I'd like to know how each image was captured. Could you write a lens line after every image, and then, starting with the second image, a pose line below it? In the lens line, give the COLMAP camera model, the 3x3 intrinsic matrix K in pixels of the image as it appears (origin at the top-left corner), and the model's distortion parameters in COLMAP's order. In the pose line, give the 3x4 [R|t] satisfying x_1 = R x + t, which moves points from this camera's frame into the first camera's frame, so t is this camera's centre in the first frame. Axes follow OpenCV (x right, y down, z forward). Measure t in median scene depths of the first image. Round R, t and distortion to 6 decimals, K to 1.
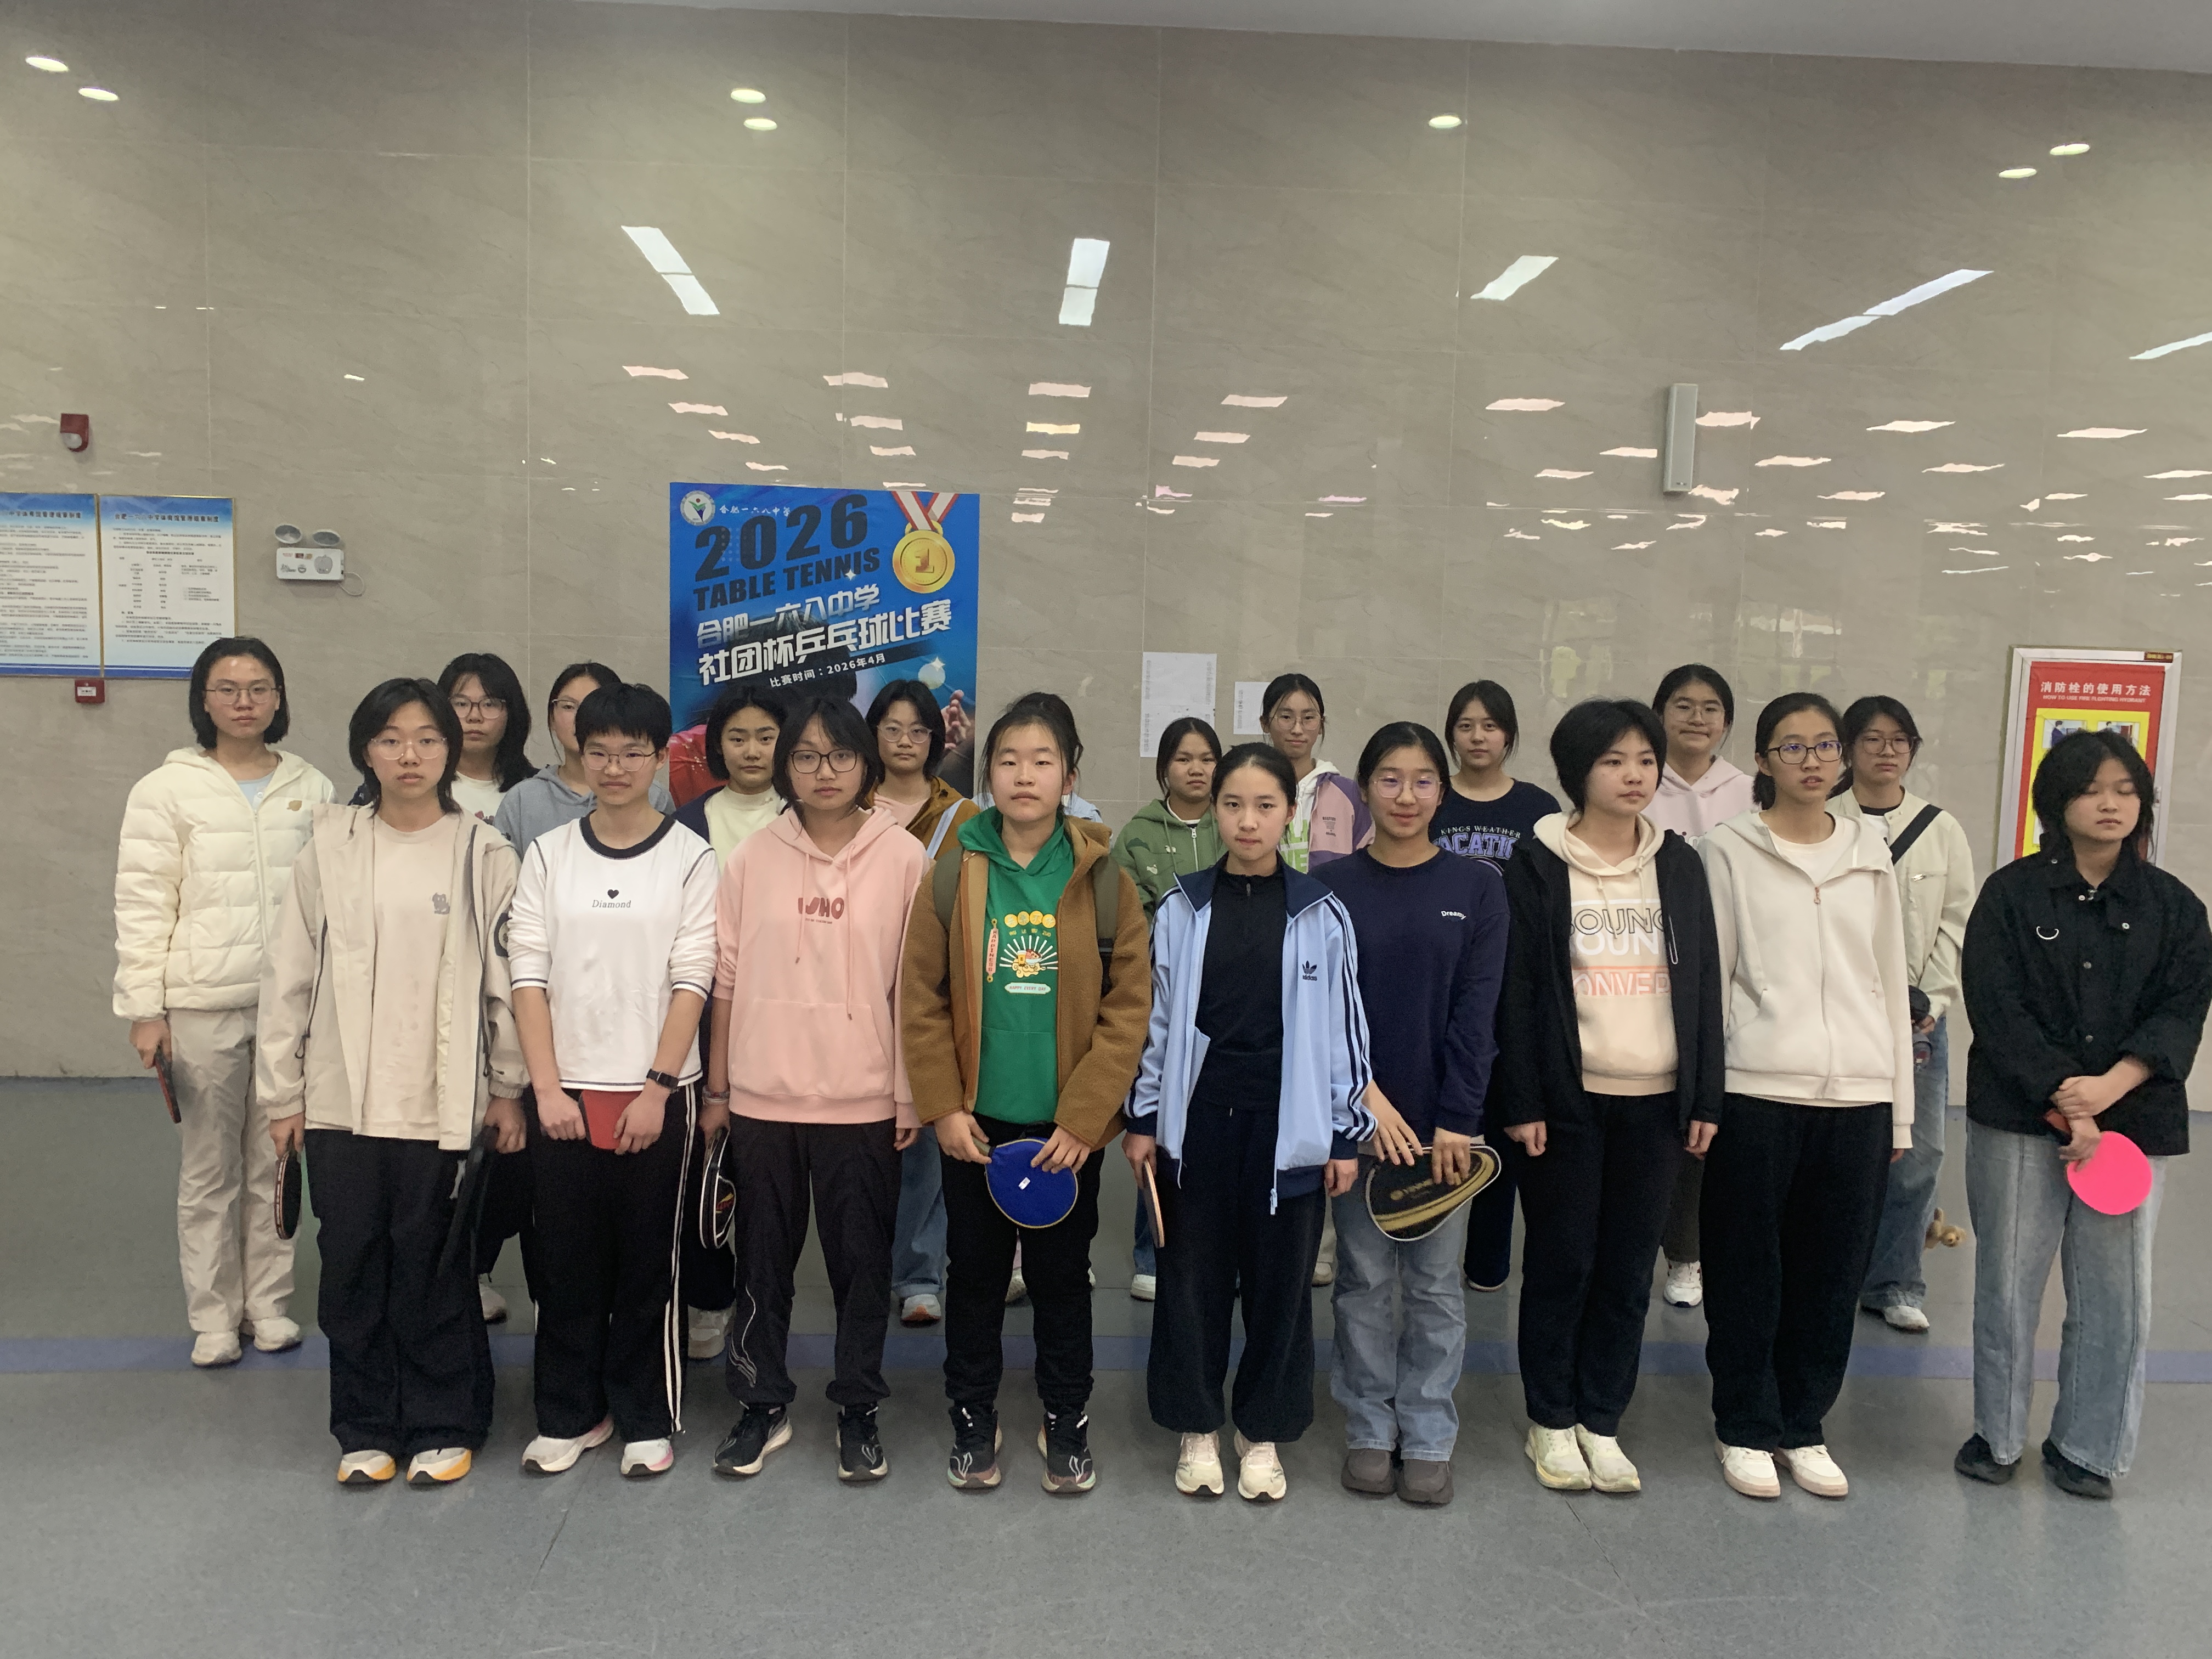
lens RADIAL K [[1690.0, 0, 1098.1], [0, 1690.0, 821.3], [0, 0, 1]] dist [0.032221, -0.045047]
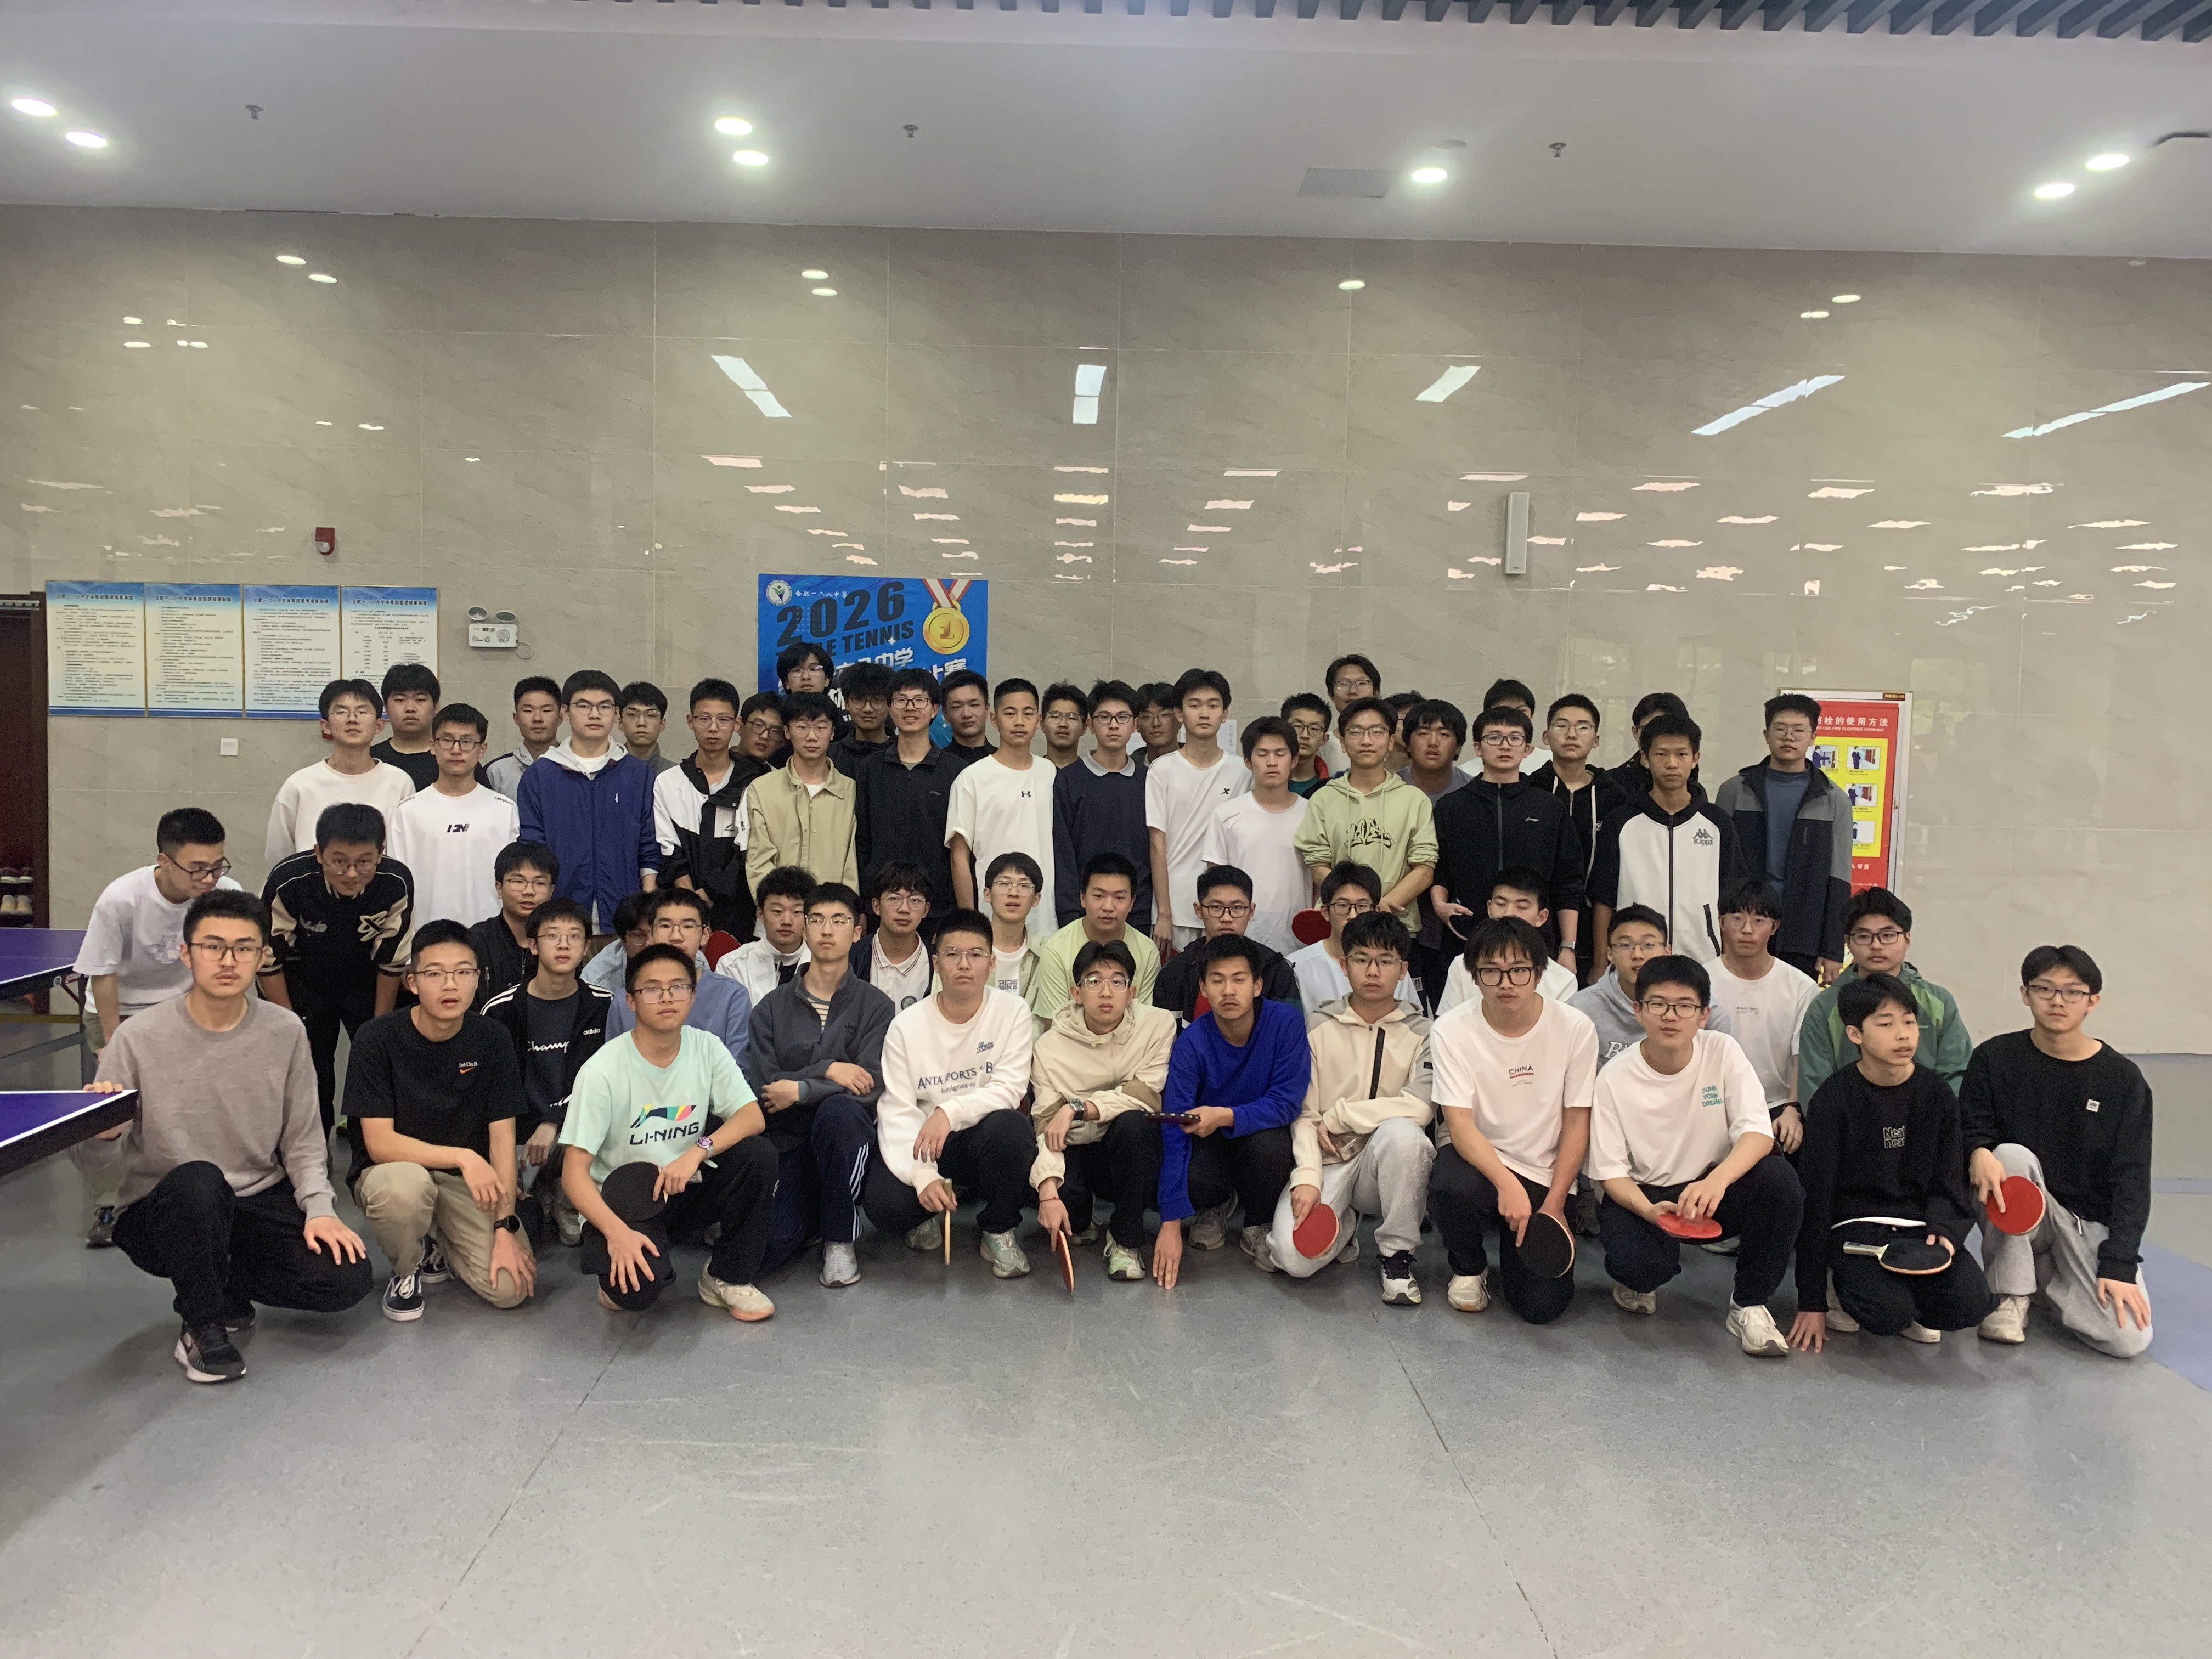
lens RADIAL K [[1690.0, 0, 1113.2], [0, 1690.0, 842.1], [0, 0, 1]] dist [0.032221, -0.045047]
pose [[0.999653, -0.003402, -0.026123, 0.063727], [0.003040, 0.999899, -0.013918, 0.033184], [0.026168, 0.013834, 0.999562, -0.334336]]
